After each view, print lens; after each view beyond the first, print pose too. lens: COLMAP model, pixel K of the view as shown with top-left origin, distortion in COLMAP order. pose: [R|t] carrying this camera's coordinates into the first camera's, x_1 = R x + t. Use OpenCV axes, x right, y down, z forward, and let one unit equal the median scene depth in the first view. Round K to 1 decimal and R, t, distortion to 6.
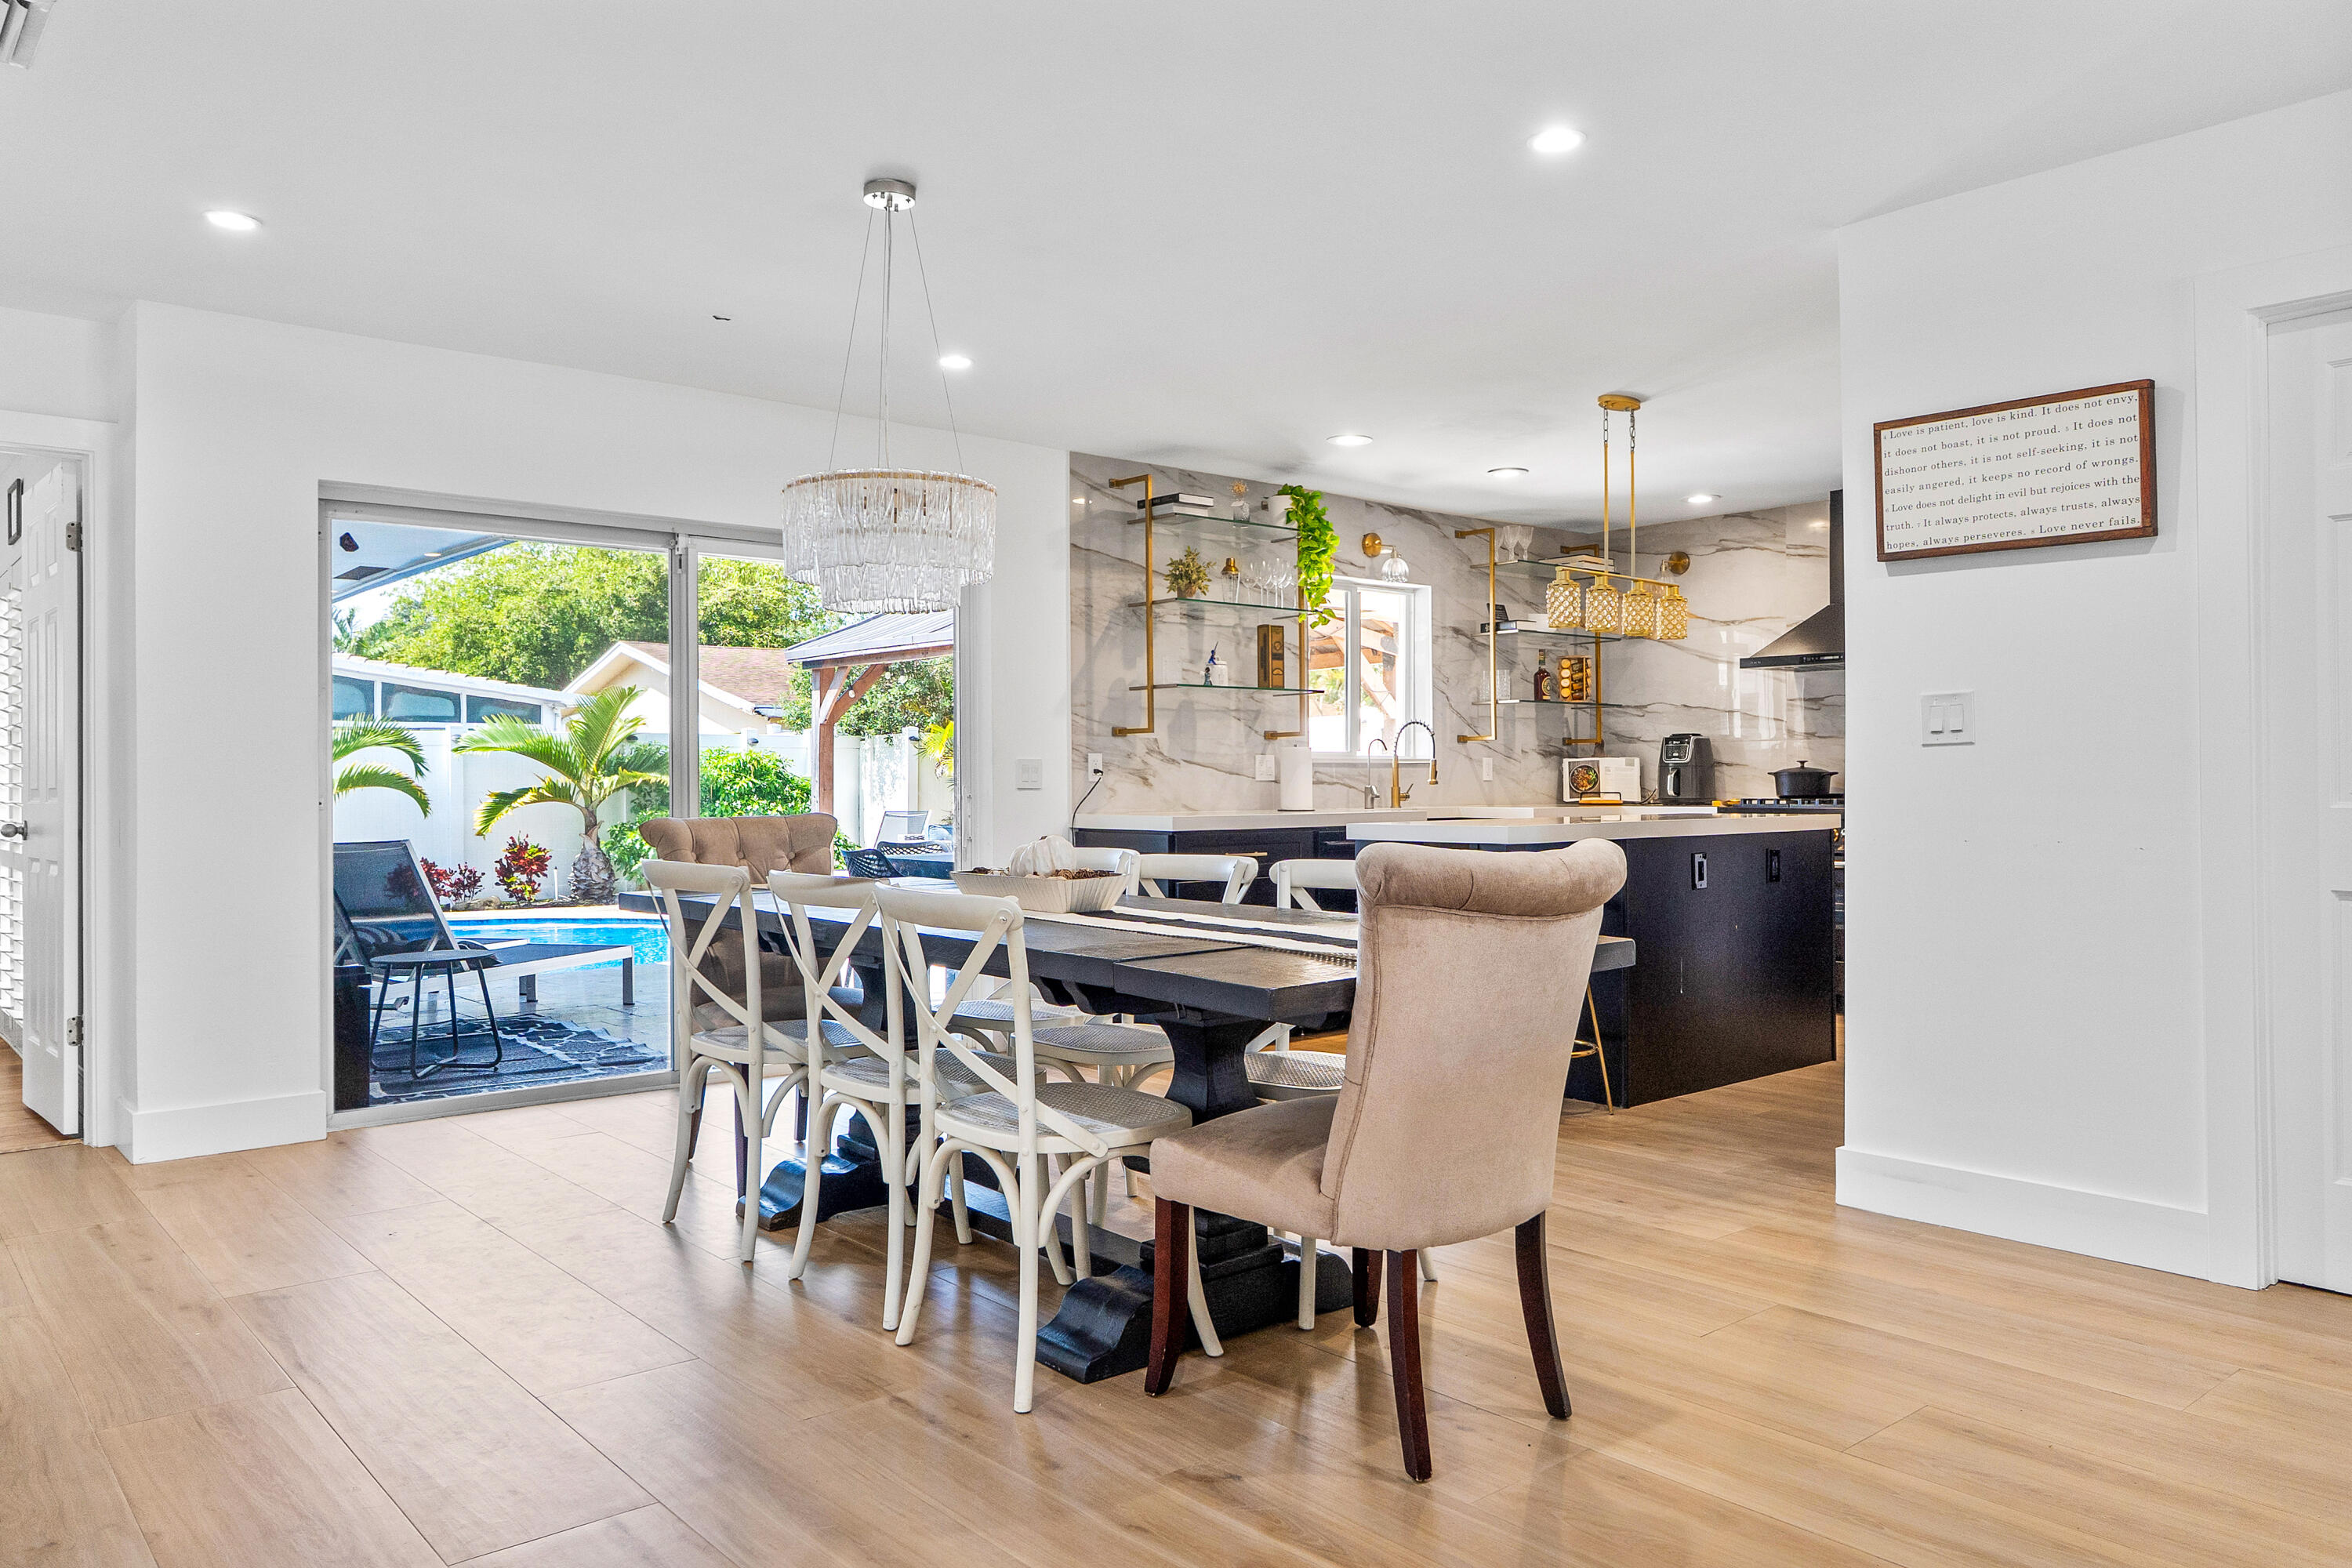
lens RADIAL K [[1632.7, 0, 1176.0], [0, 1632.7, 784.0], [0, 0, 1]] dist [-0.011357, -0.000950]
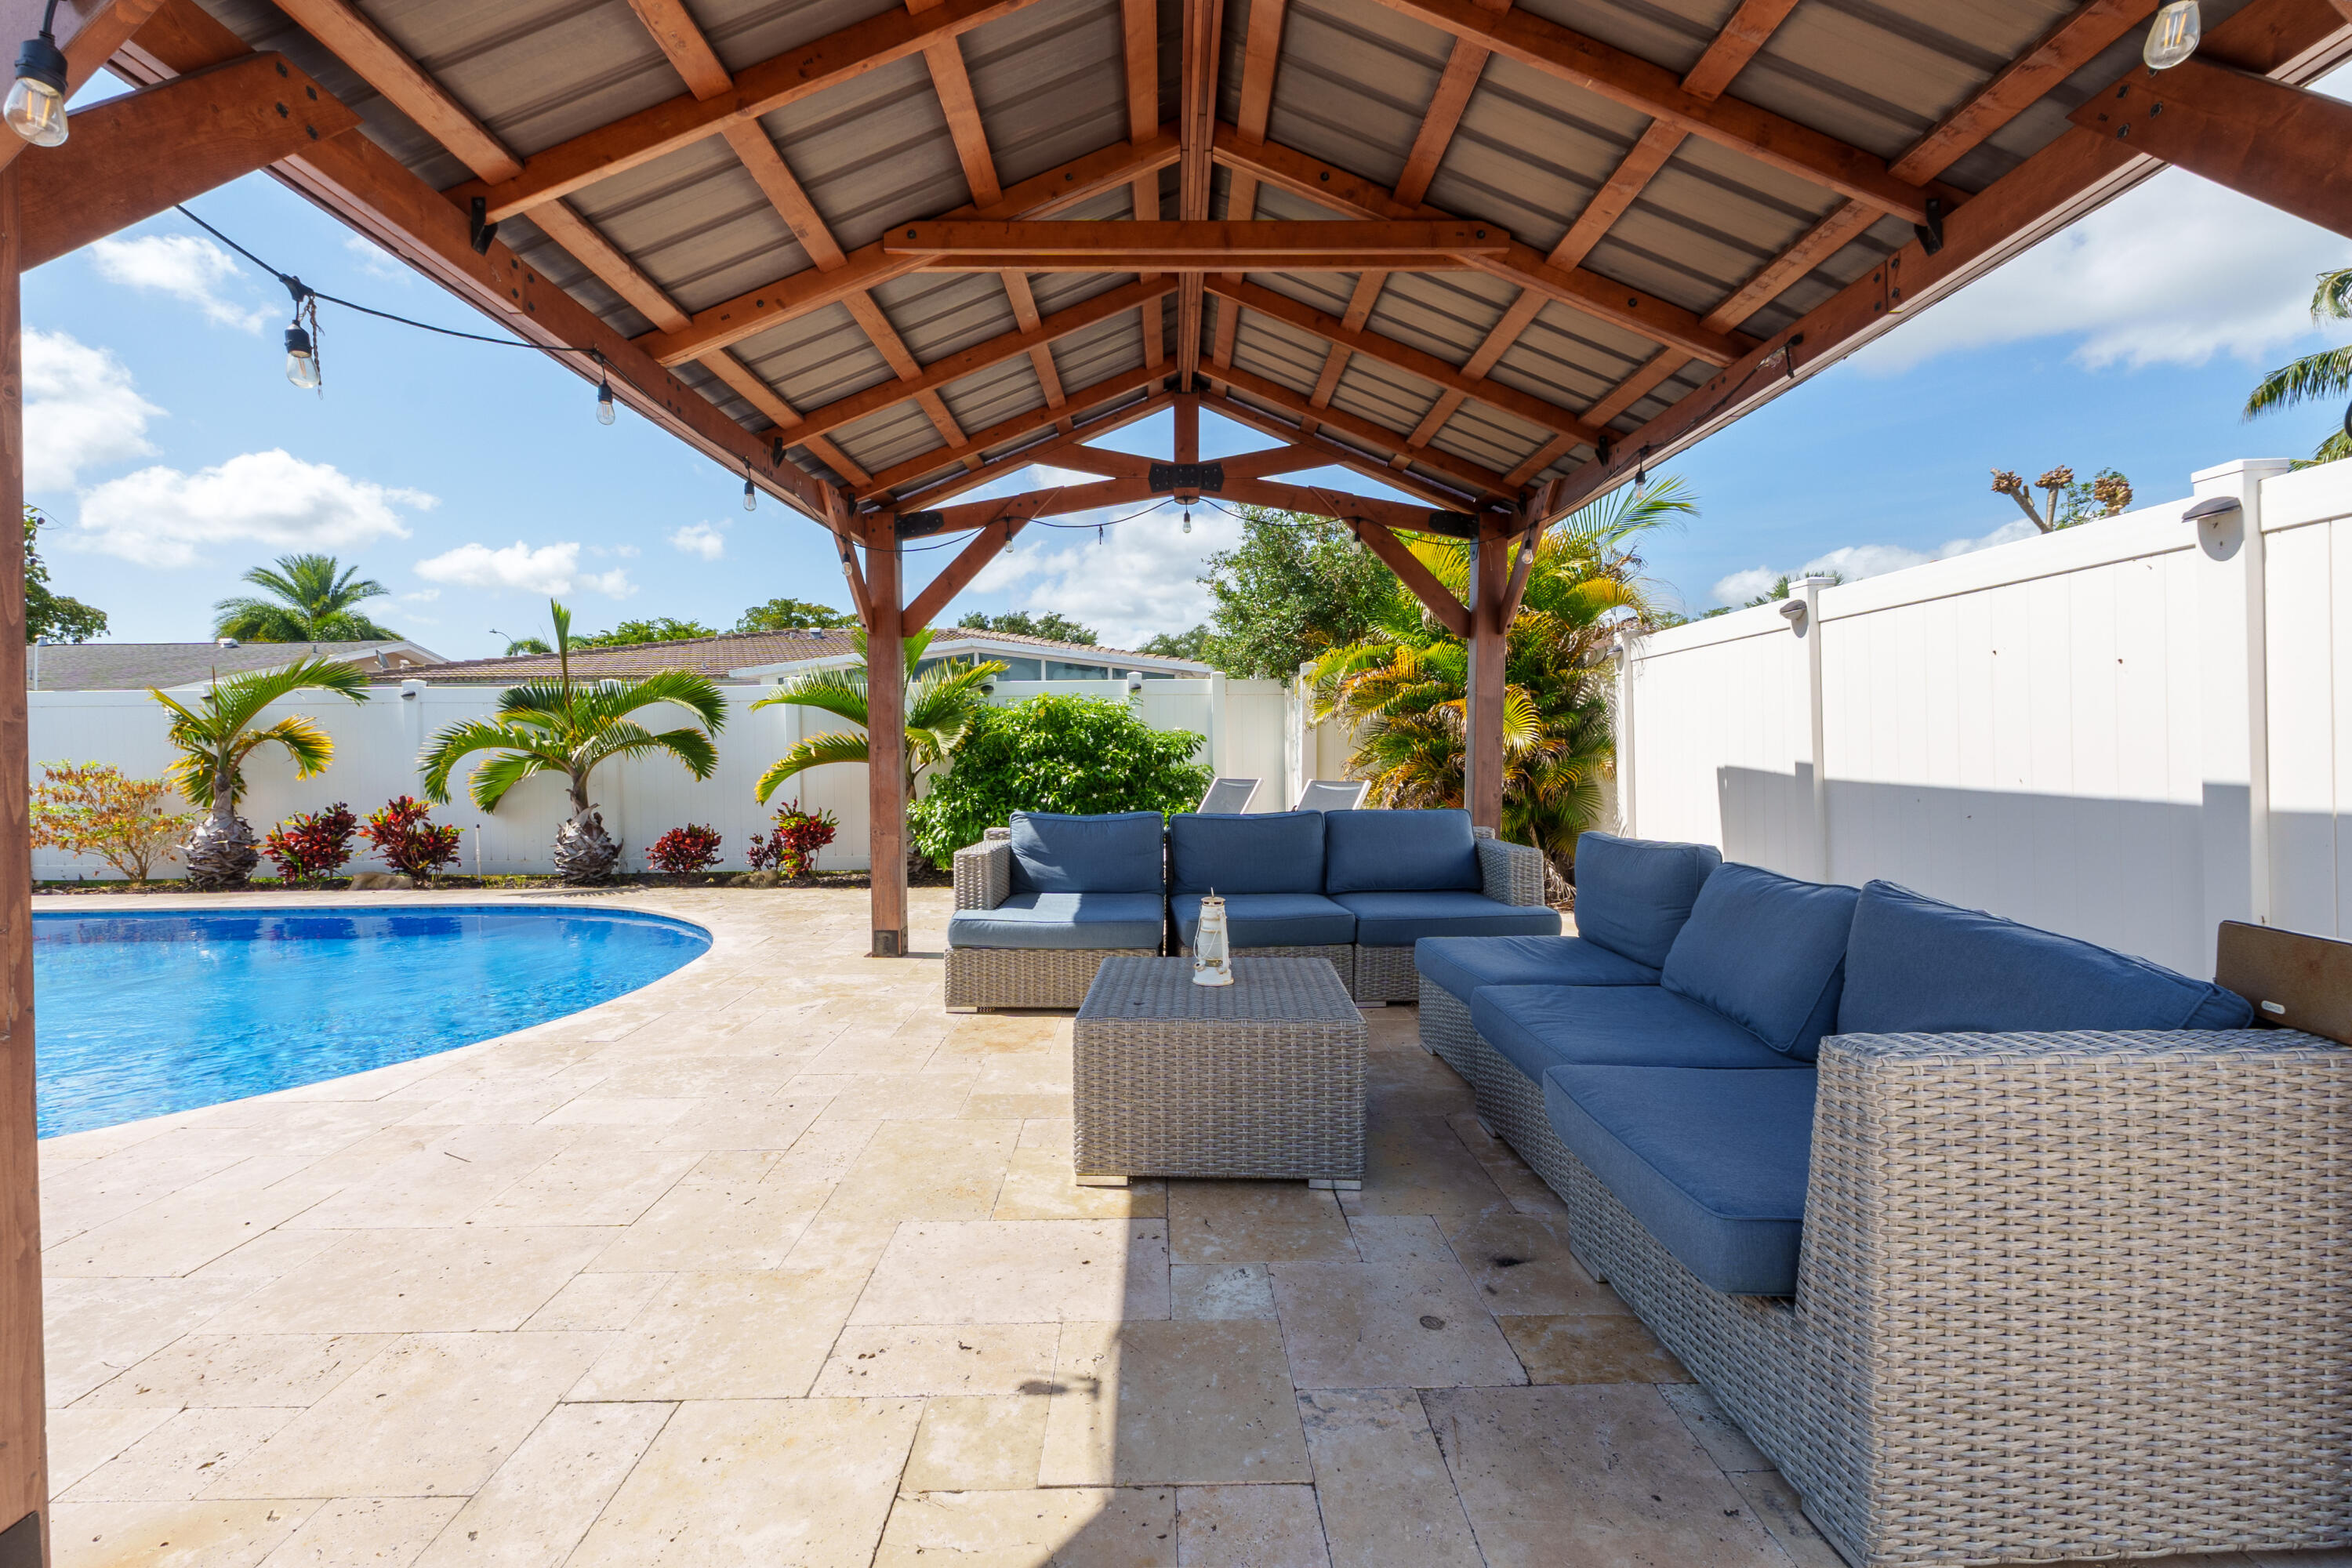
lens RADIAL K [[994.8, 0, 1176.2], [0, 994.8, 775.3], [0, 0, 1]] dist [-0.002760, -0.000633]
pose [[0.769545, 0.015677, -0.638400, 0.157731], [0.002391, 0.999621, 0.027431, 0.007895], [0.638588, -0.022636, 0.769216, 1.379851]]
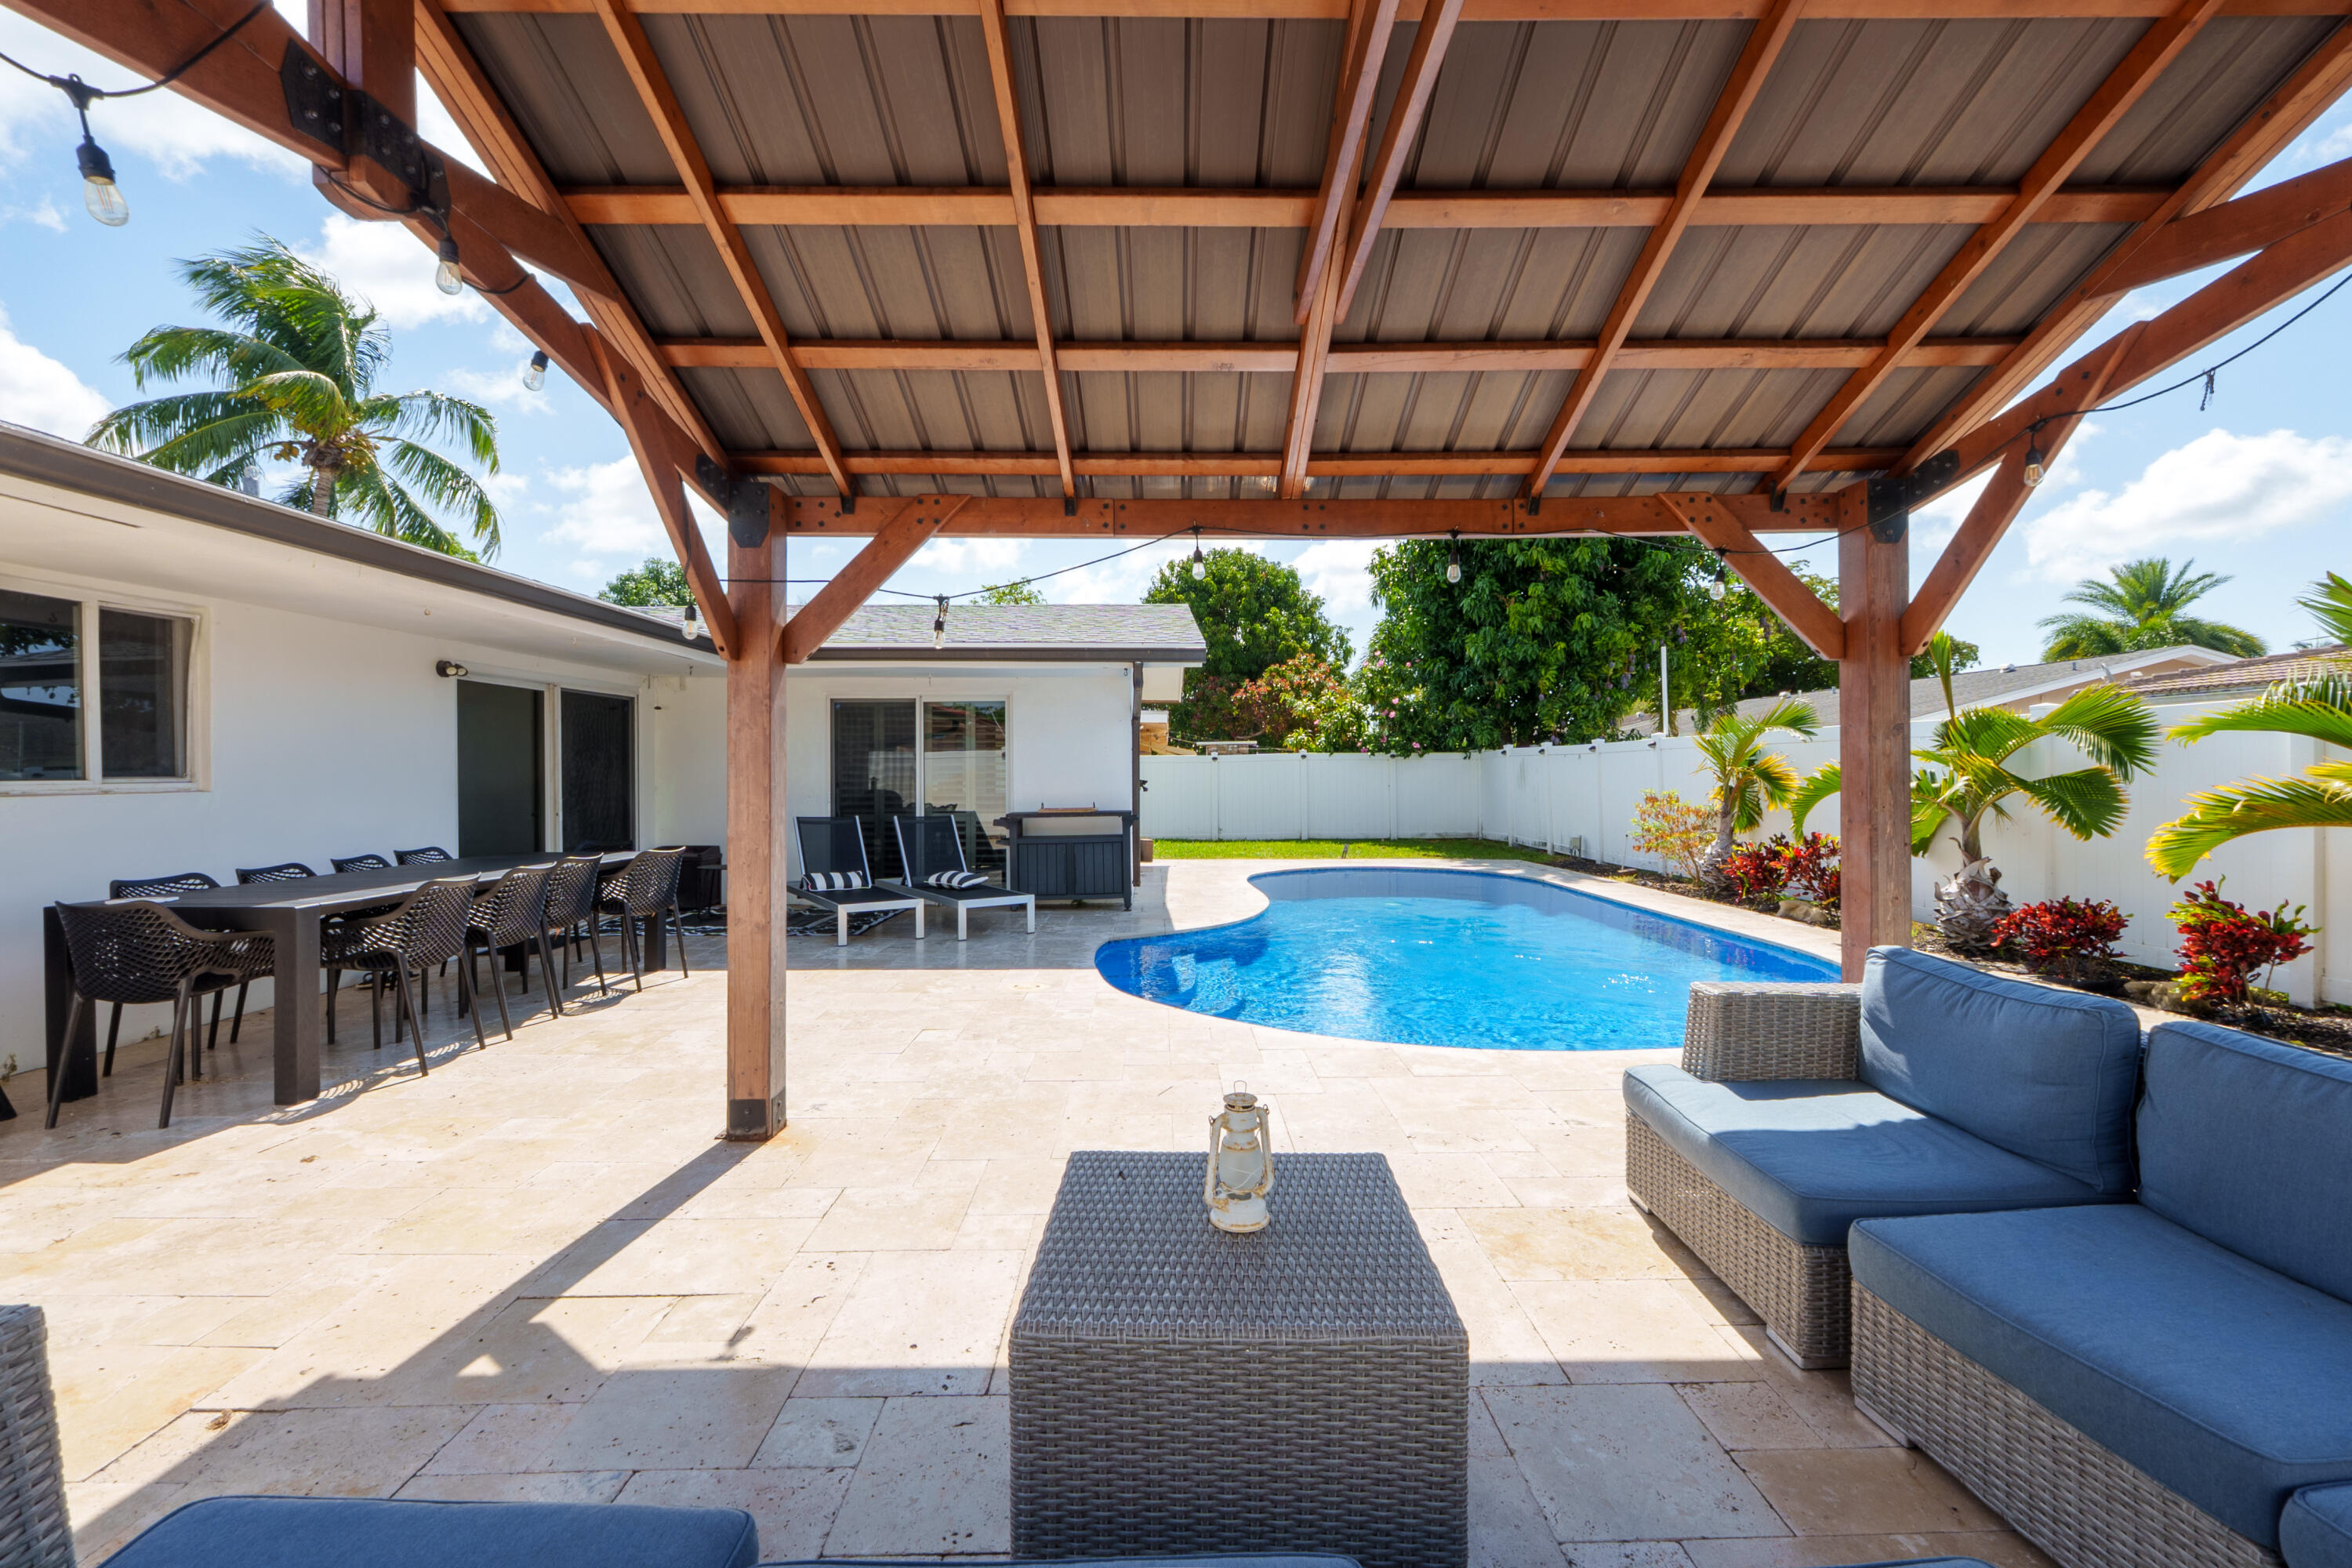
lens RADIAL K [[994.8, 0, 1176.2], [0, 994.8, 775.3], [0, 0, 1]] dist [-0.002760, -0.000633]
pose [[-0.635550, 0.011861, -0.771969, 0.141834], [0.005101, 0.999925, 0.011163, -0.019999], [0.772043, 0.003157, -0.635562, 1.788591]]
